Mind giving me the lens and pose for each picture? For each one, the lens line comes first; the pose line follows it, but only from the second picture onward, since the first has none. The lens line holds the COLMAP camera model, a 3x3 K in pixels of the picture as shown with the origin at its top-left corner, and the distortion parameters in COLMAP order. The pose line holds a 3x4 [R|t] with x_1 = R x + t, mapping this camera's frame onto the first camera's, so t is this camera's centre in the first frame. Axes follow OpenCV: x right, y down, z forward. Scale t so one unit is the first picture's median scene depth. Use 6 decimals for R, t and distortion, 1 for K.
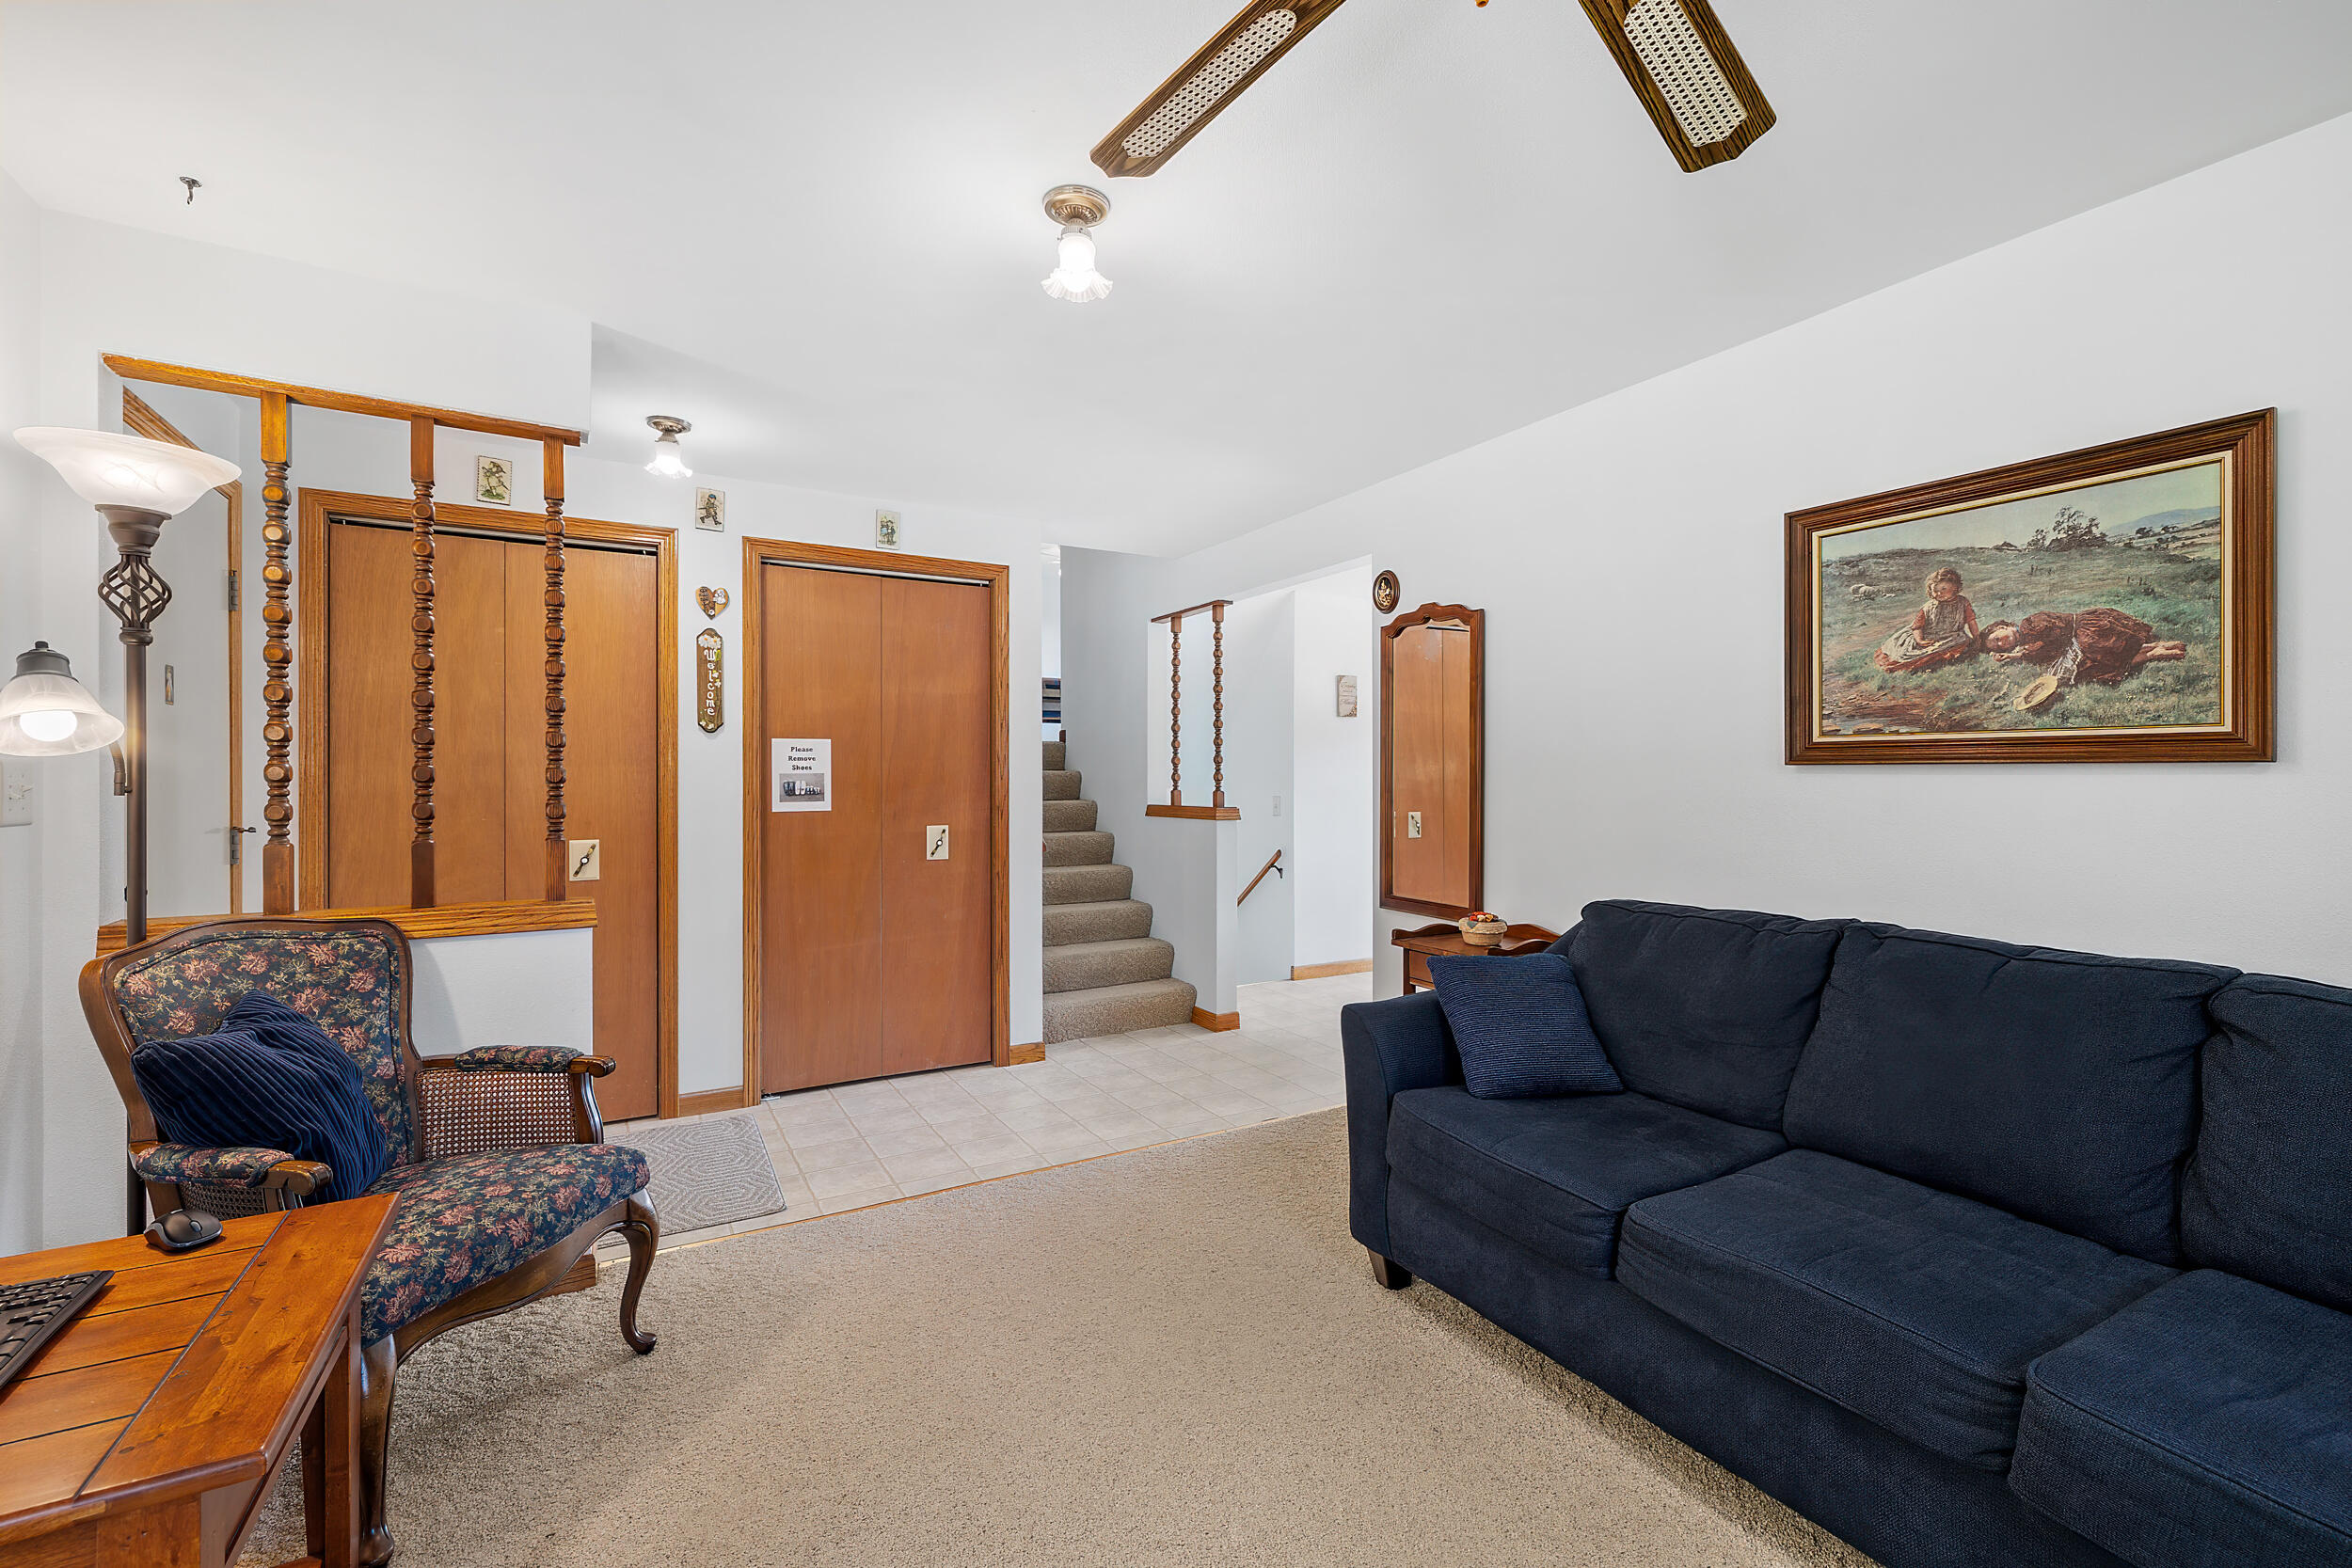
lens RADIAL K [[997.2, 0, 1172.8], [0, 997.2, 783.2], [0, 0, 1]] dist [0.000523, -0.001566]
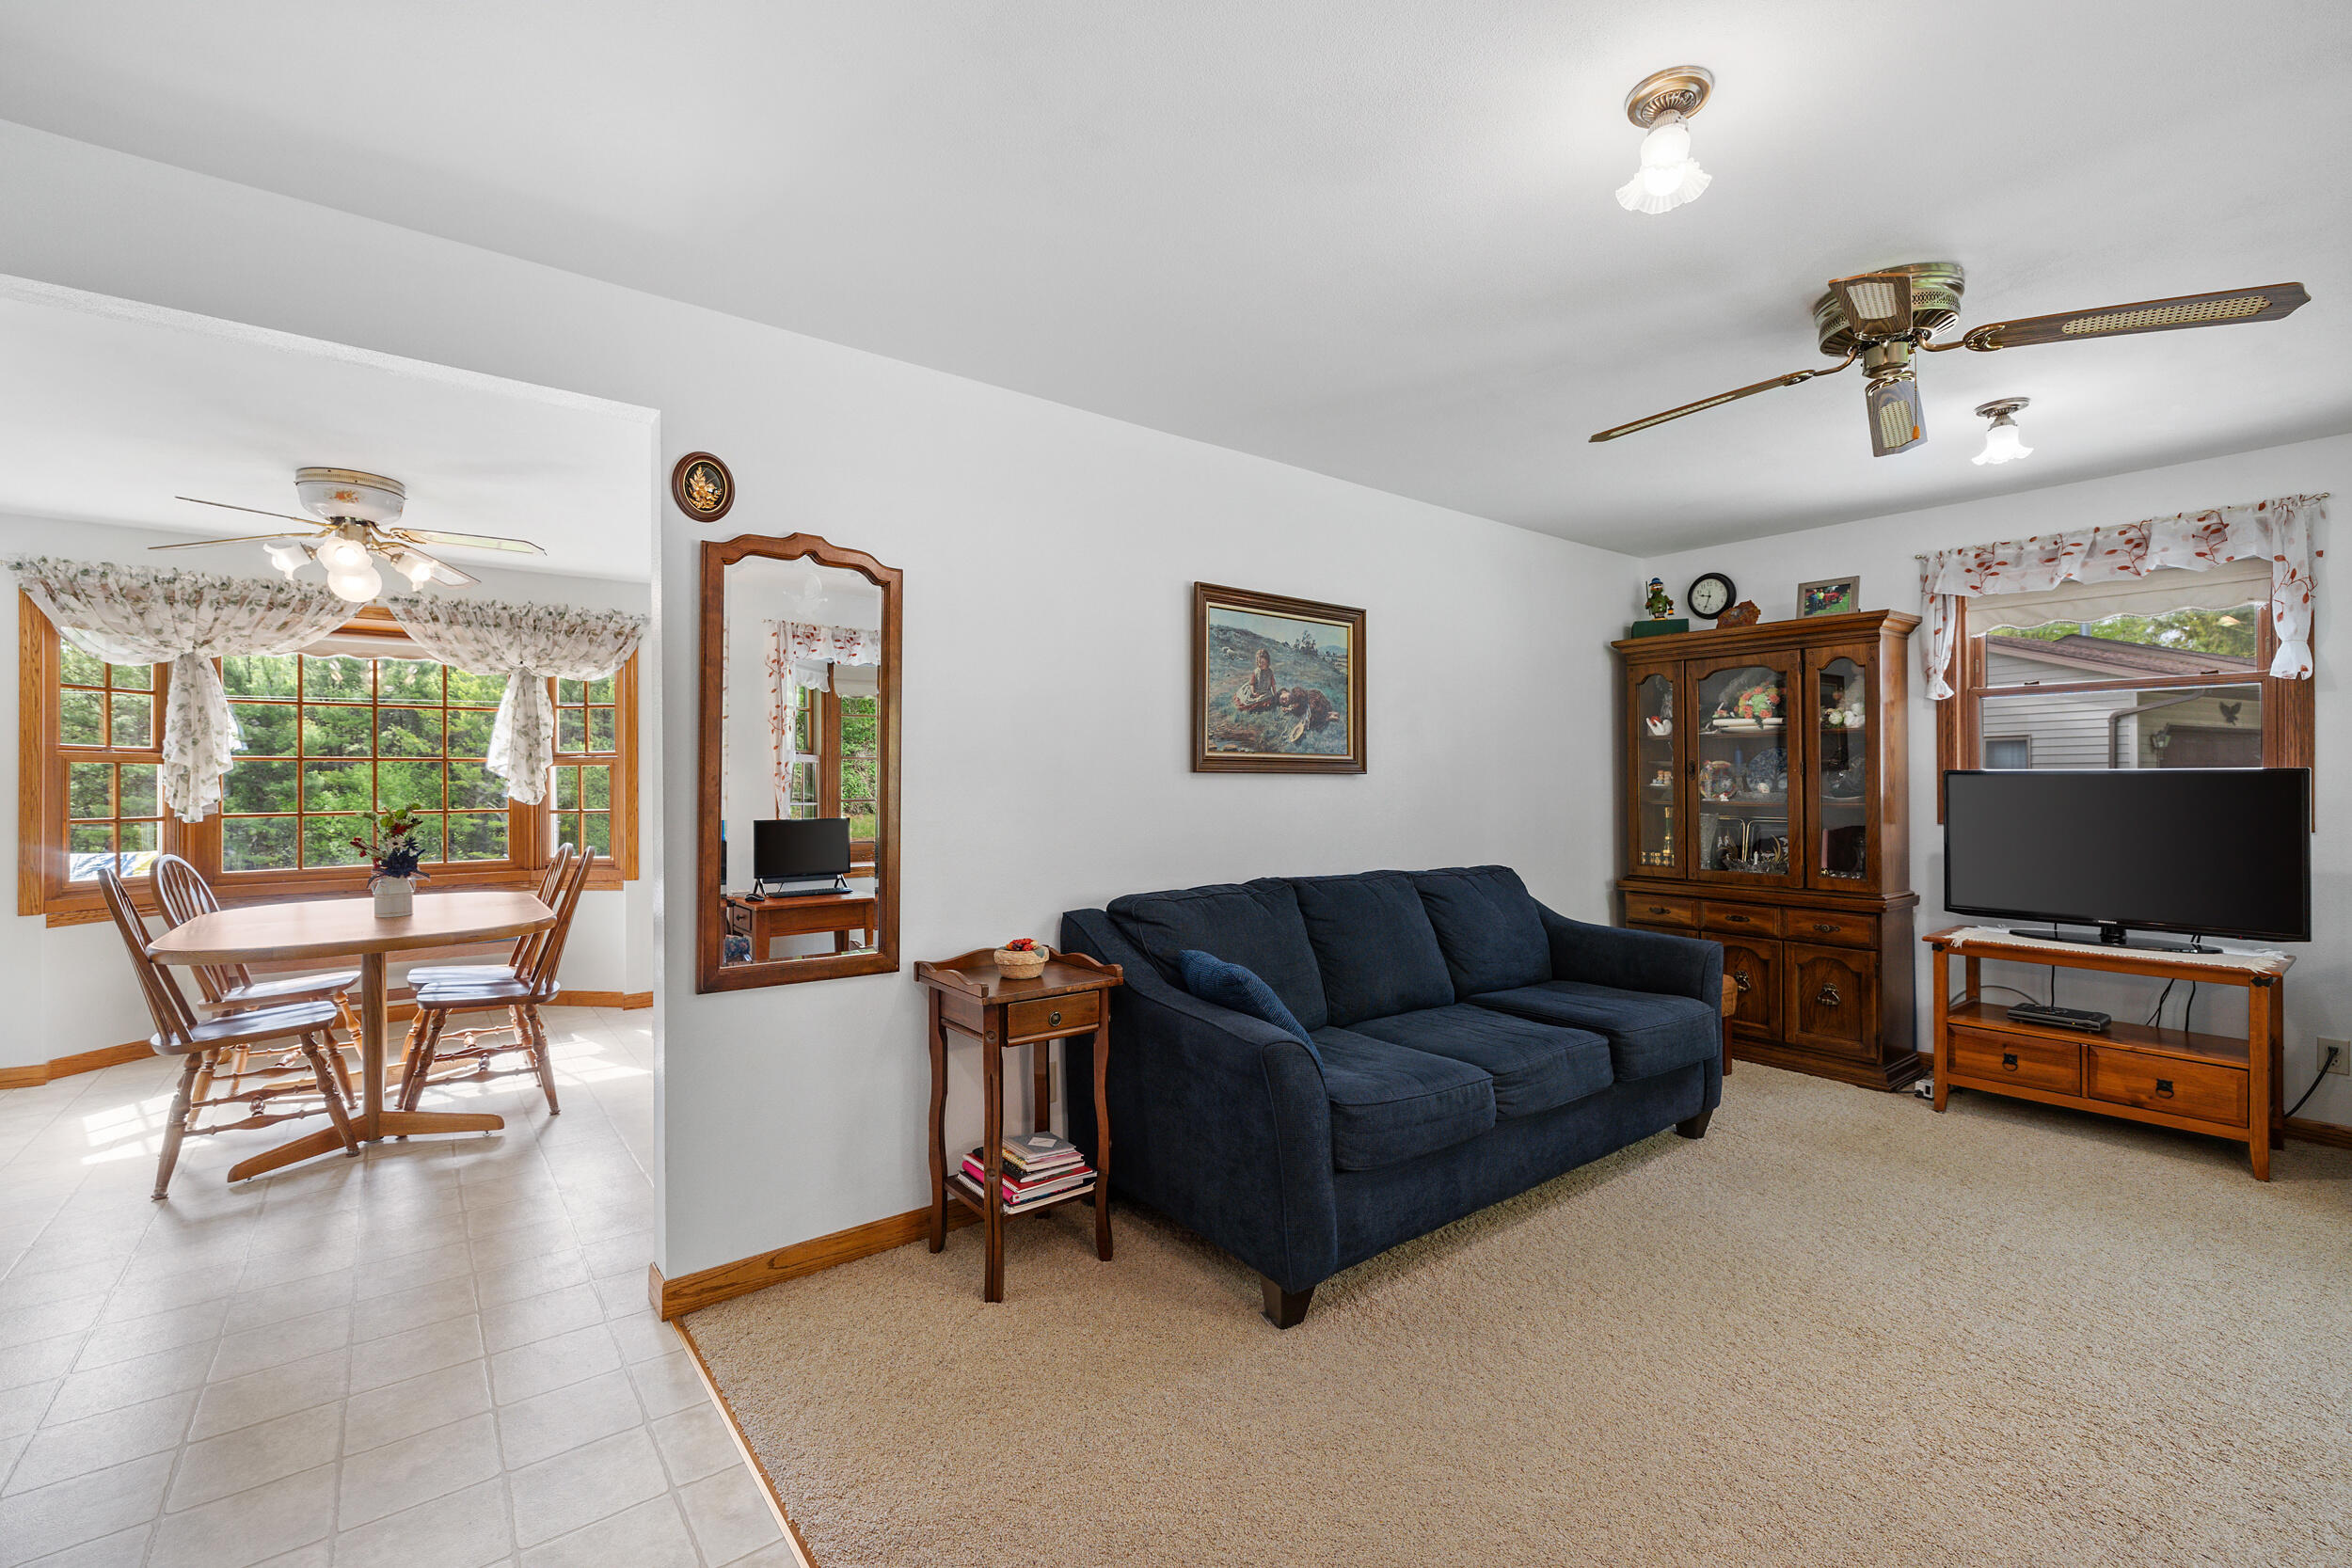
lens RADIAL K [[997.2, 0, 1182.3], [0, 997.2, 780.3], [0, 0, 1]] dist [0.000523, -0.001566]
pose [[-0.161656, -0.009246, 0.986804, -0.761378], [0.002992, 0.999947, 0.009859, -0.023372], [-0.986843, 0.004547, -0.161620, 1.372899]]
